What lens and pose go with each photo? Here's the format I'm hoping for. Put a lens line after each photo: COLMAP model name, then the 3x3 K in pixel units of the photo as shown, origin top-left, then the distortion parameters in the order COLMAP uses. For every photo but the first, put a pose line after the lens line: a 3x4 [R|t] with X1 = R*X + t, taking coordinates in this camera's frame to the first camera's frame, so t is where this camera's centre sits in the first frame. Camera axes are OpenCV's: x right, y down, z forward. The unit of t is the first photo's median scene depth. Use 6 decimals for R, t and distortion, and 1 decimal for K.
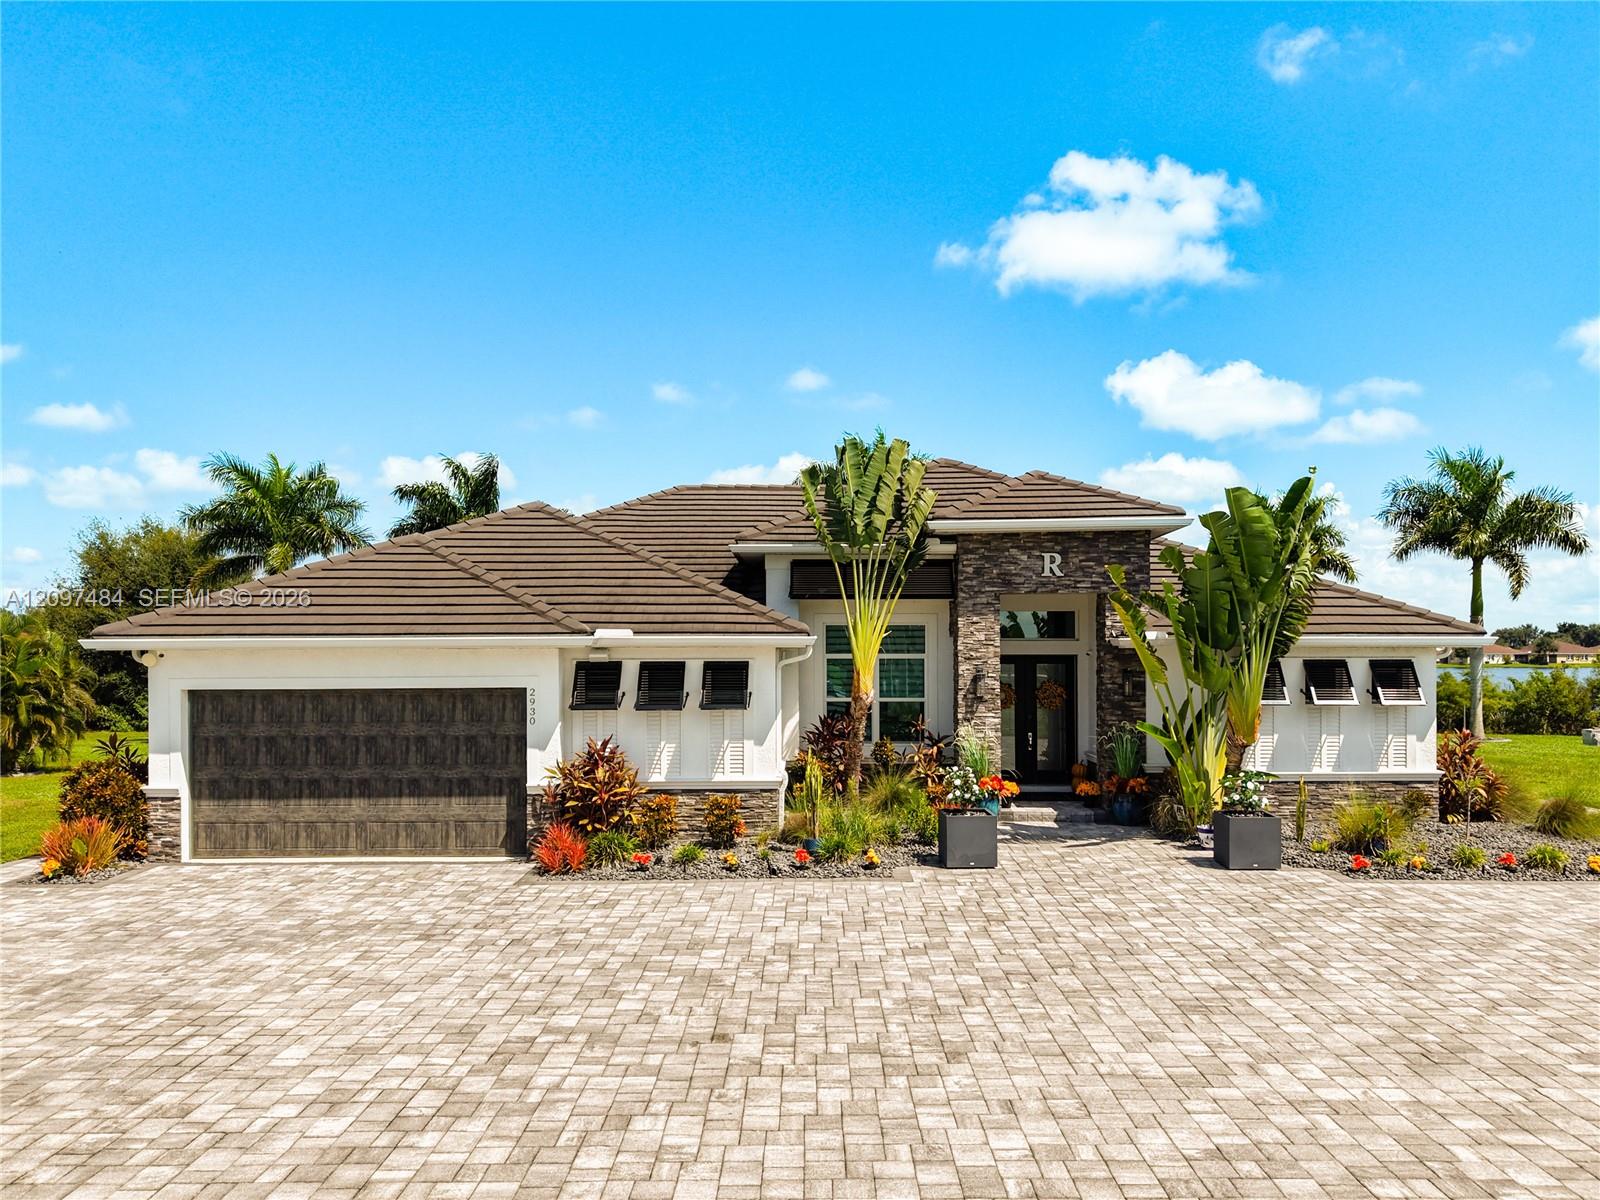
lens RADIAL K [[1168.3, 0, 820.8], [0, 1168.3, 637.7], [0, 0, 1]] dist [0.007621, -0.000457]
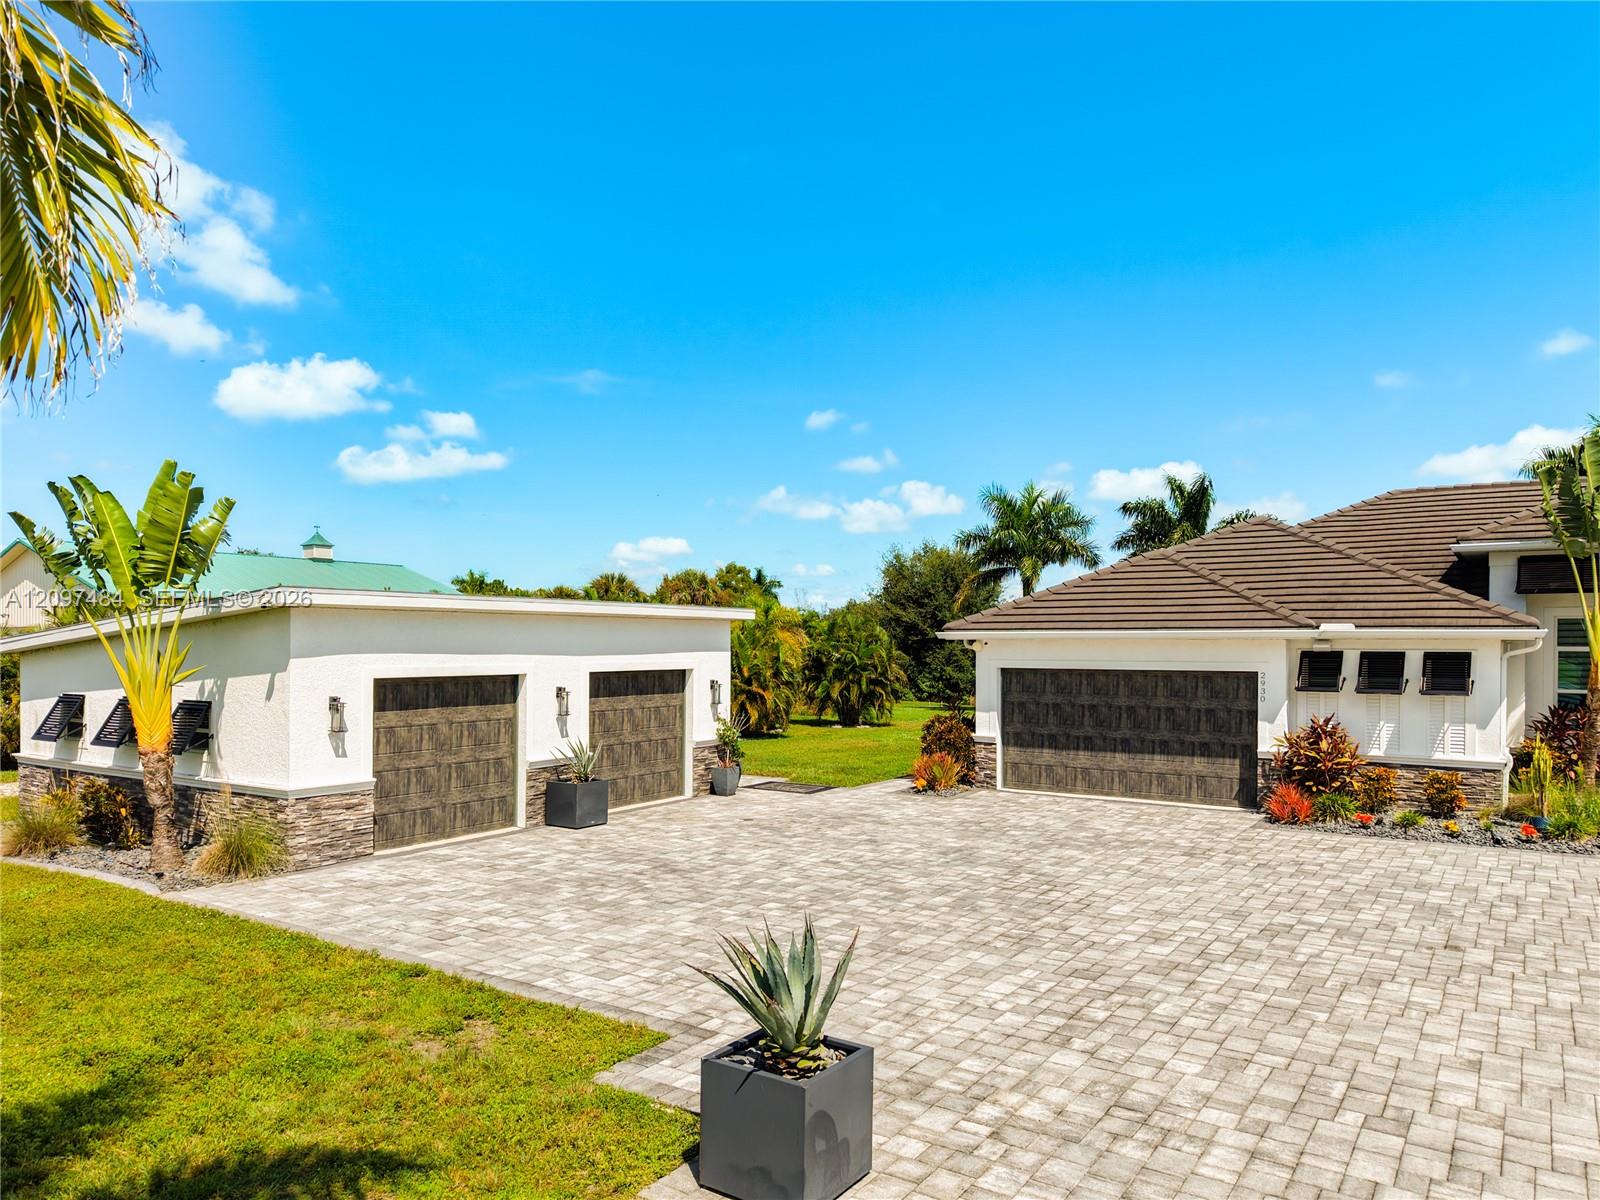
lens RADIAL K [[1063.6, 0, 806.9], [0, 1063.6, 652.7], [0, 0, 1]] dist [0.003278, 0.003799]
pose [[0.821102, 0.011292, -0.570670, -0.002935], [0.000742, 0.999782, 0.020850, -0.000794], [0.570781, -0.017544, 0.820915, -0.187873]]
